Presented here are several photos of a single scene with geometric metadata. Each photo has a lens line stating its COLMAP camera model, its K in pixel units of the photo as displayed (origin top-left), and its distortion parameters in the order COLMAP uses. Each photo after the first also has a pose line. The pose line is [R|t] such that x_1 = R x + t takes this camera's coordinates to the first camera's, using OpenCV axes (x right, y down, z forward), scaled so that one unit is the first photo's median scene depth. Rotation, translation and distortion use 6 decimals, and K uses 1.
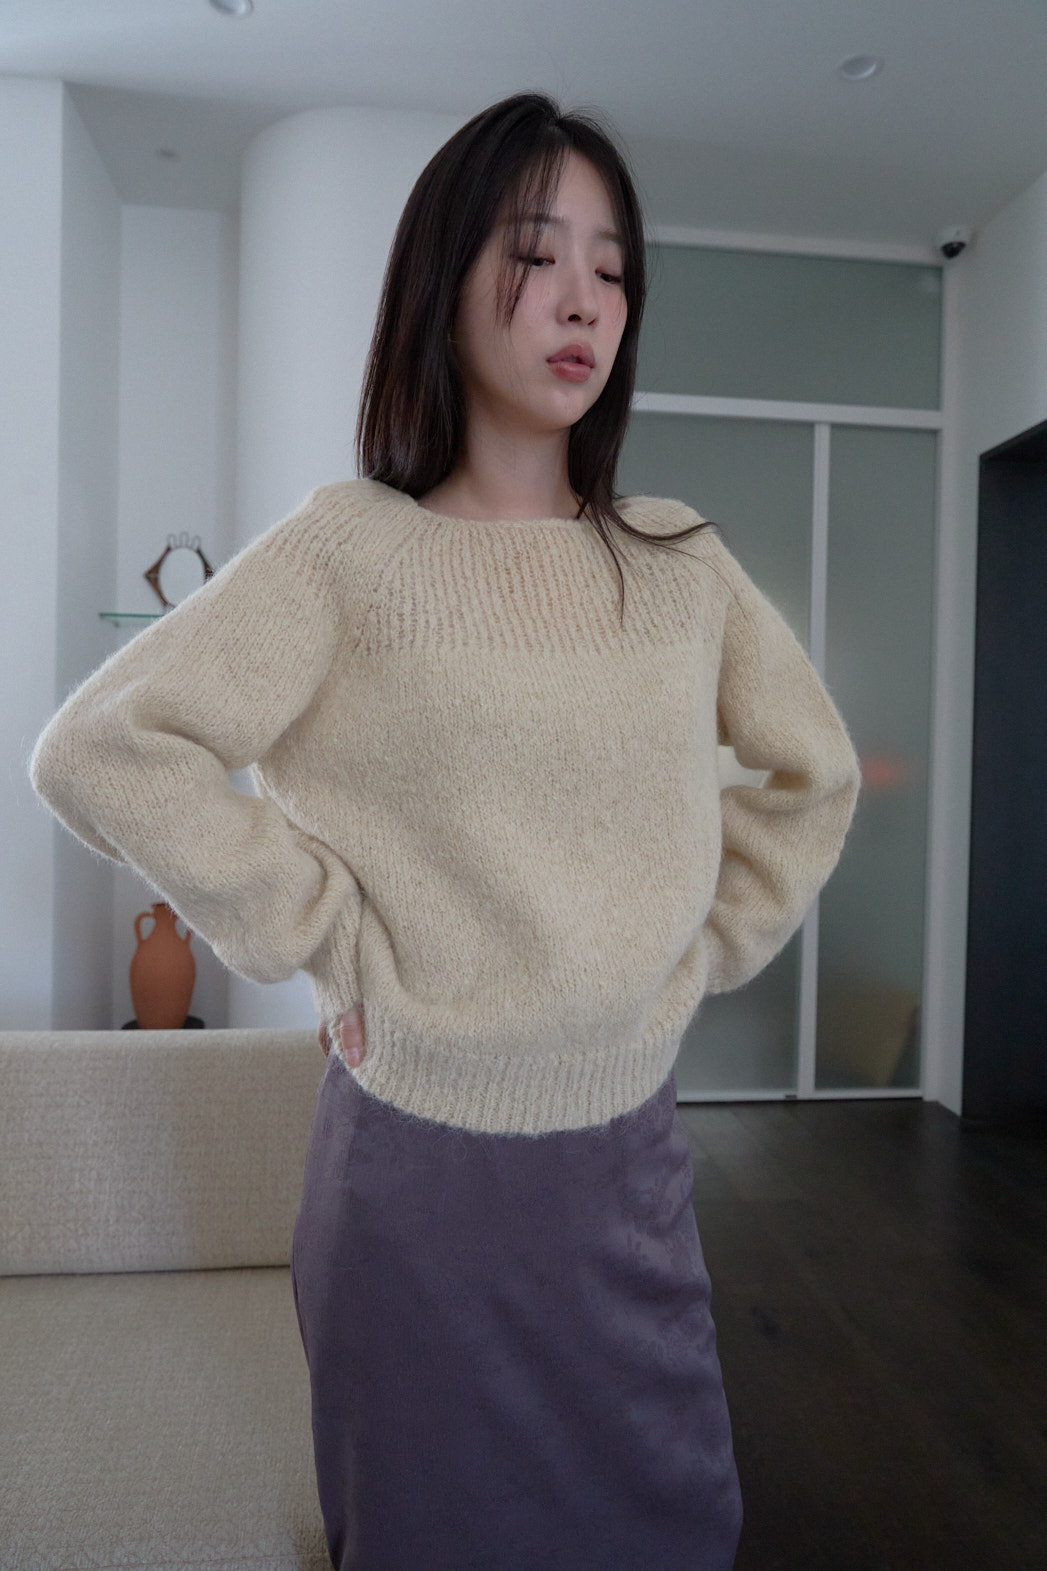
lens RADIAL K [[1052.8, 0, 518.9], [0, 1052.8, 787.7], [0, 0, 1]] dist [-0.005030, -0.002735]
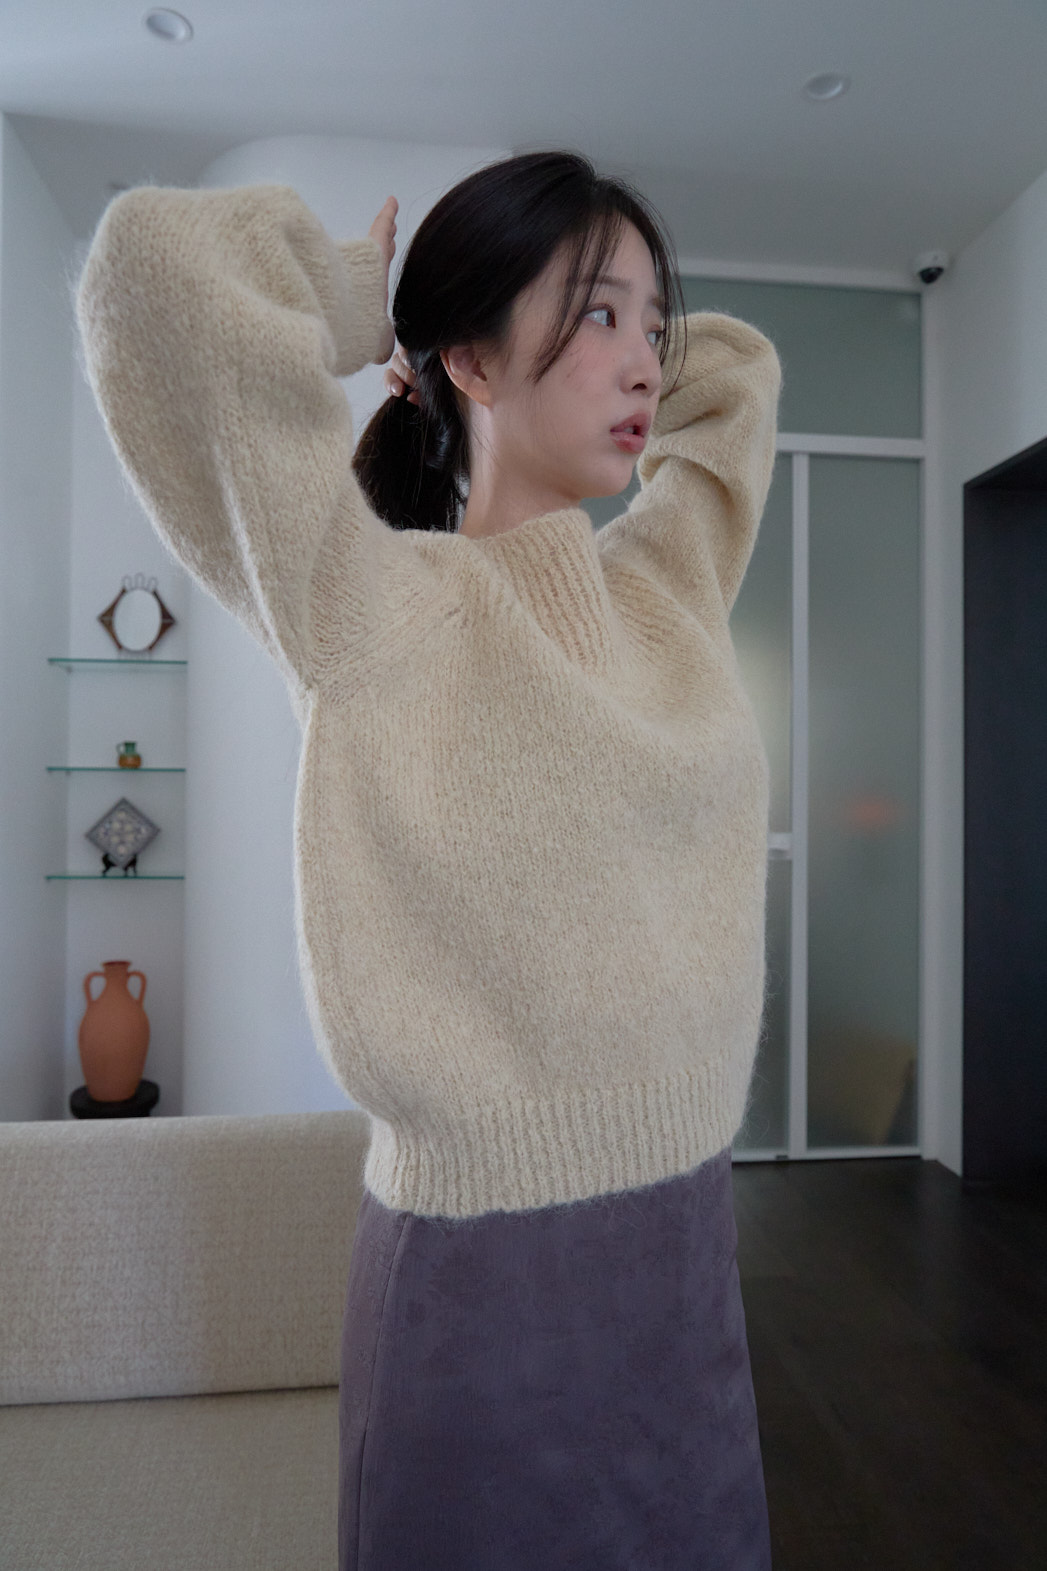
lens RADIAL K [[1052.8, 0, 518.9], [0, 1052.8, 787.7], [0, 0, 1]] dist [-0.005030, -0.002735]
pose [[0.999926, -0.012055, -0.001726, 0.058223], [0.011992, 0.999391, -0.032780, -0.022201], [0.002120, 0.032757, 0.999461, 0.088961]]
